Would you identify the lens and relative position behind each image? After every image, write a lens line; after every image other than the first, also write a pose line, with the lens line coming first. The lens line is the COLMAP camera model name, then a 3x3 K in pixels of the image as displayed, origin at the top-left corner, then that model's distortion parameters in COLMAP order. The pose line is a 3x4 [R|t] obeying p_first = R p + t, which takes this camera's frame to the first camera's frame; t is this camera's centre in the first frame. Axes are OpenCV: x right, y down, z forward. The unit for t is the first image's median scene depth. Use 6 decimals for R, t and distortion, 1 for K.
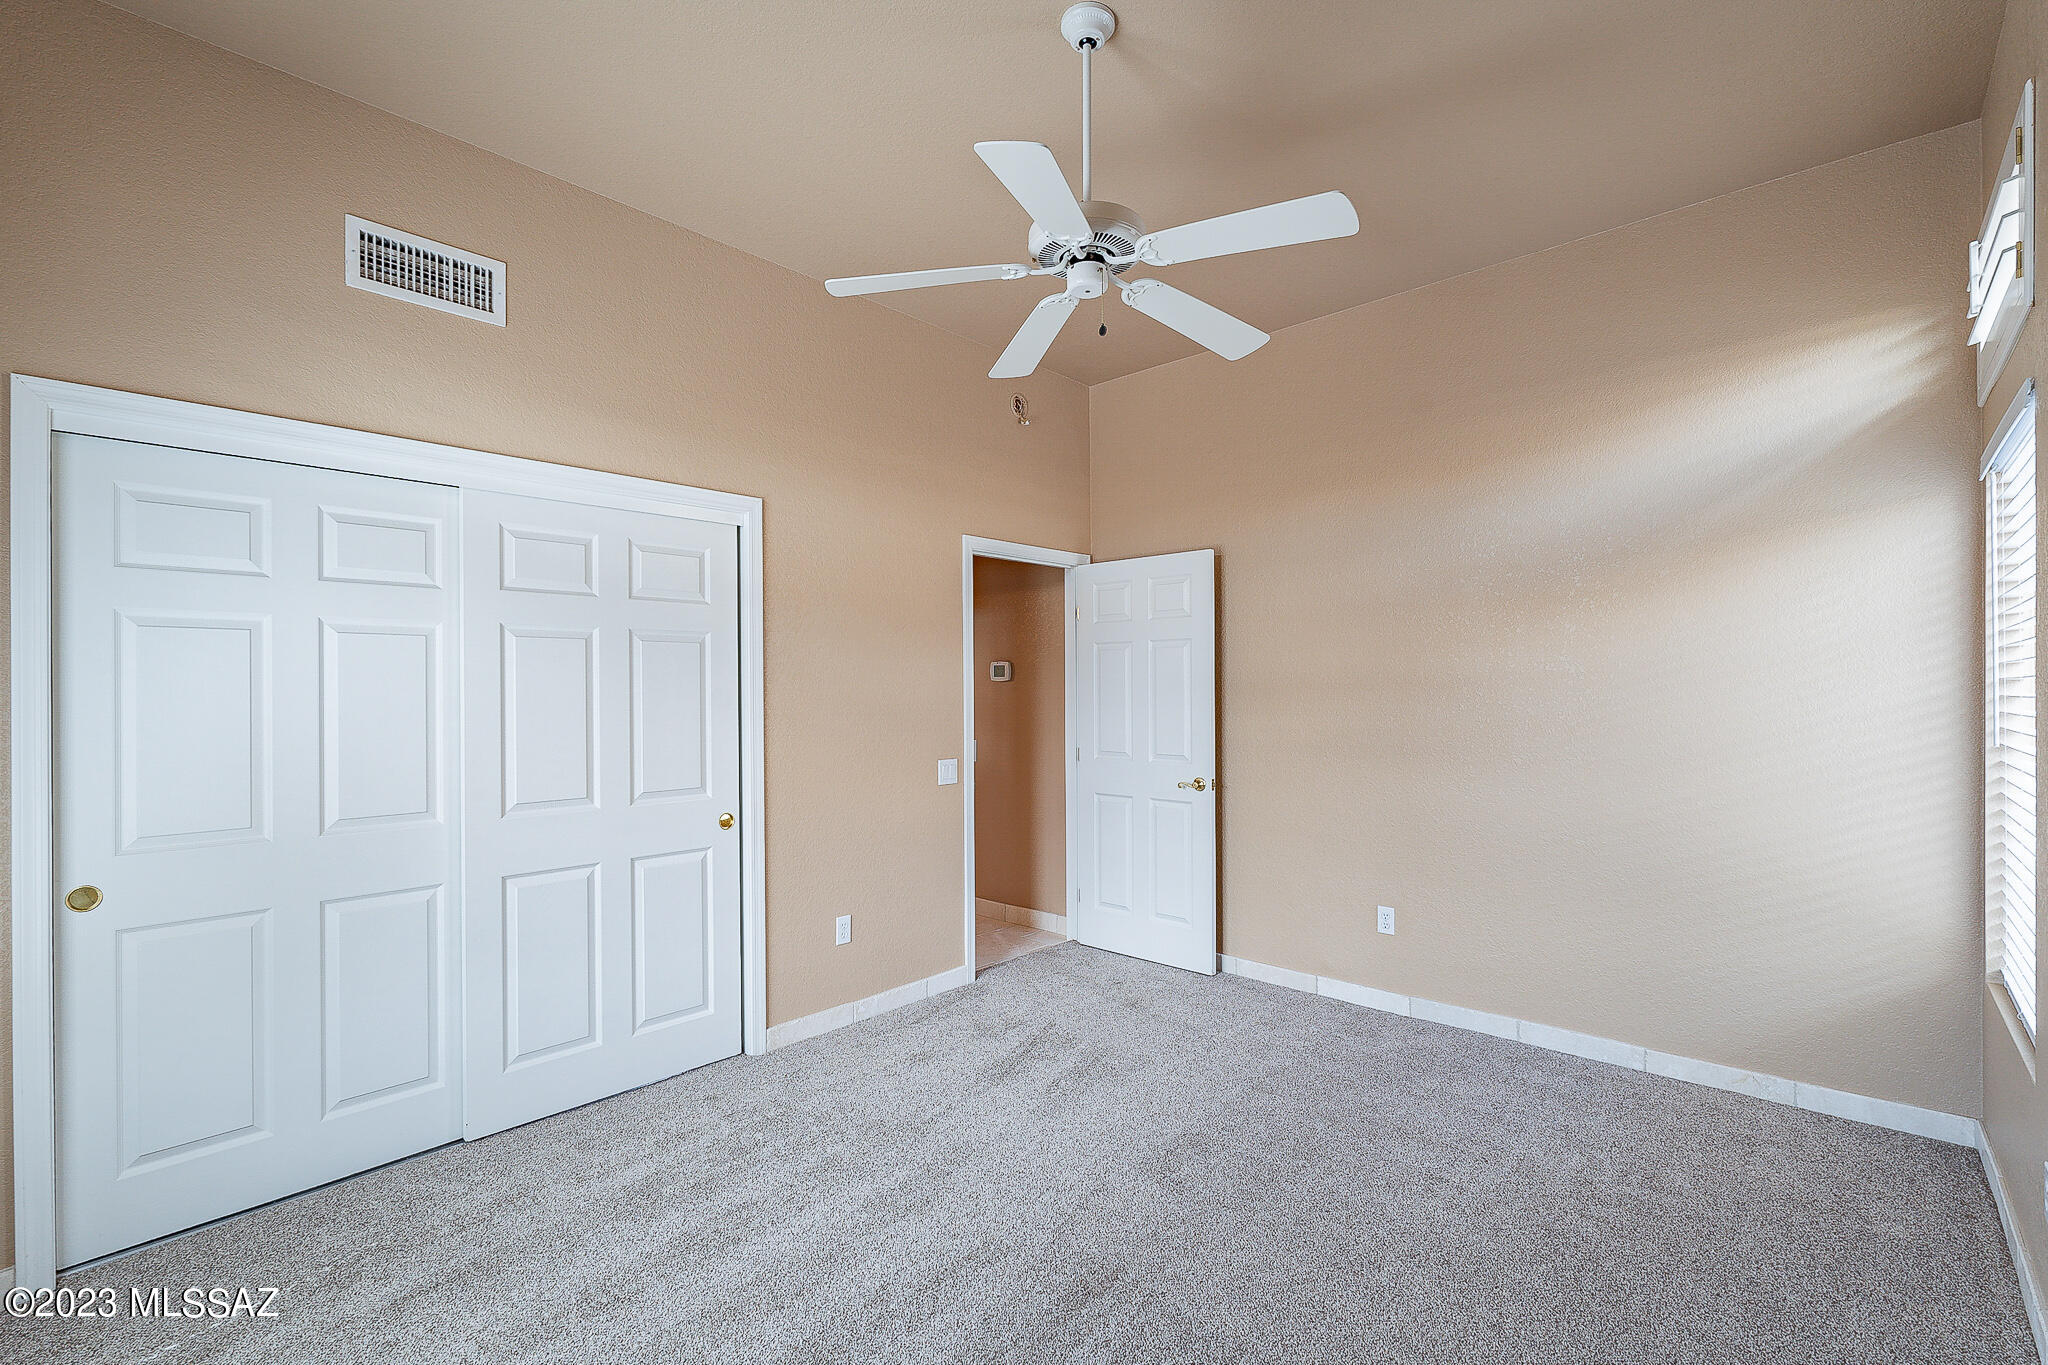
lens RADIAL K [[894.9, 0, 1022.3], [0, 894.9, 699.2], [0, 0, 1]] dist [-0.003007, -0.000215]
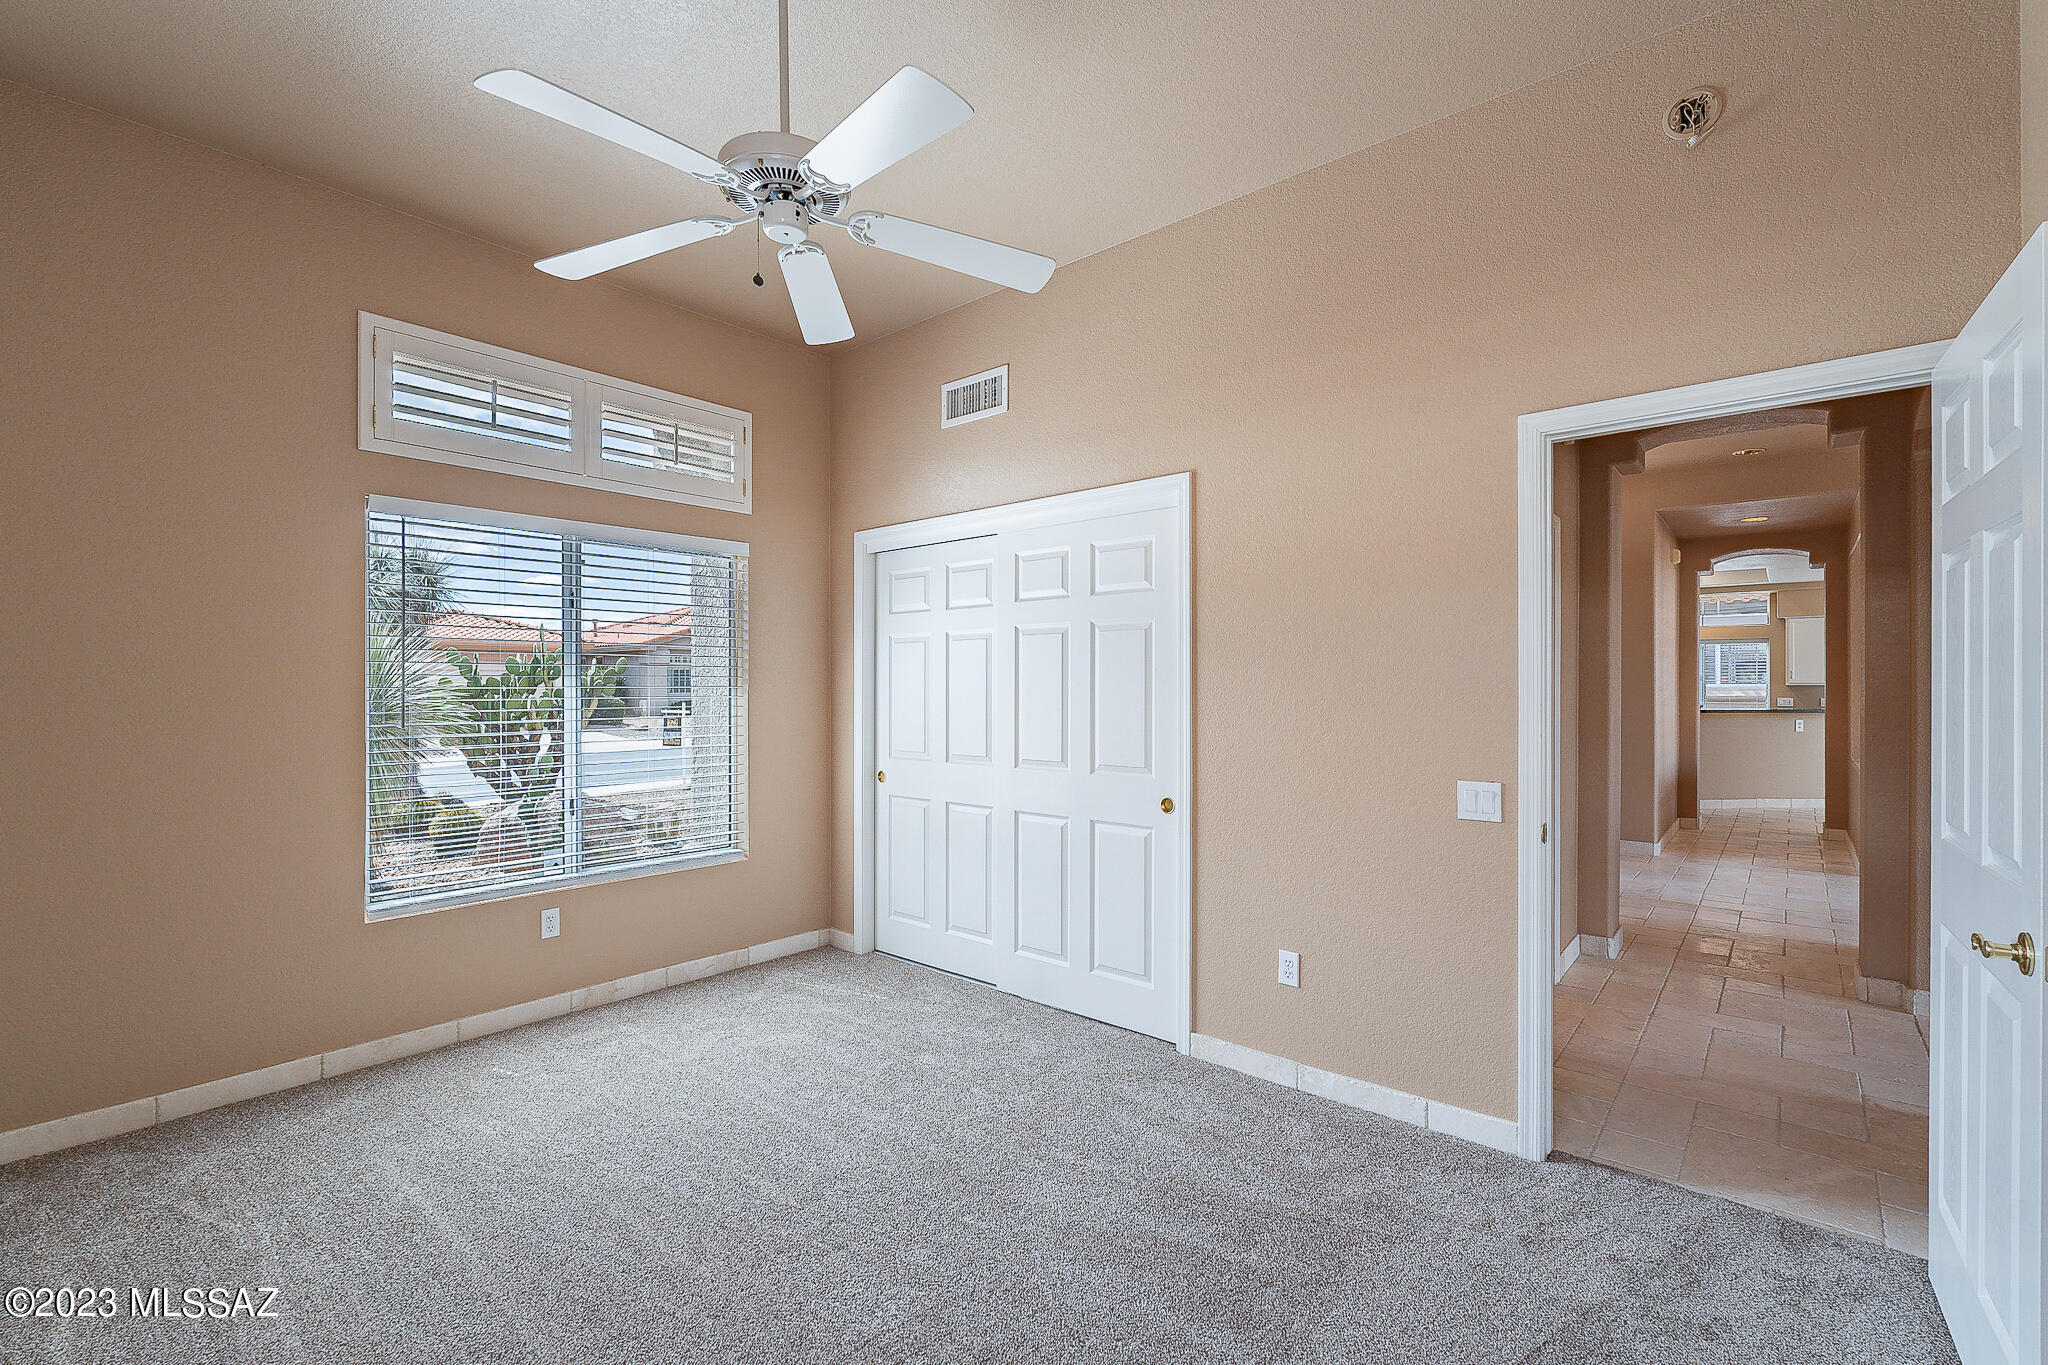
lens RADIAL K [[894.9, 0, 1023.1], [0, 894.9, 678.3], [0, 0, 1]] dist [-0.003007, -0.000215]
pose [[0.037787, 0.006751, -0.999263, 0.647790], [-0.001864, 0.999976, 0.006686, -0.011241], [0.999284, 0.001610, 0.037799, 0.783881]]
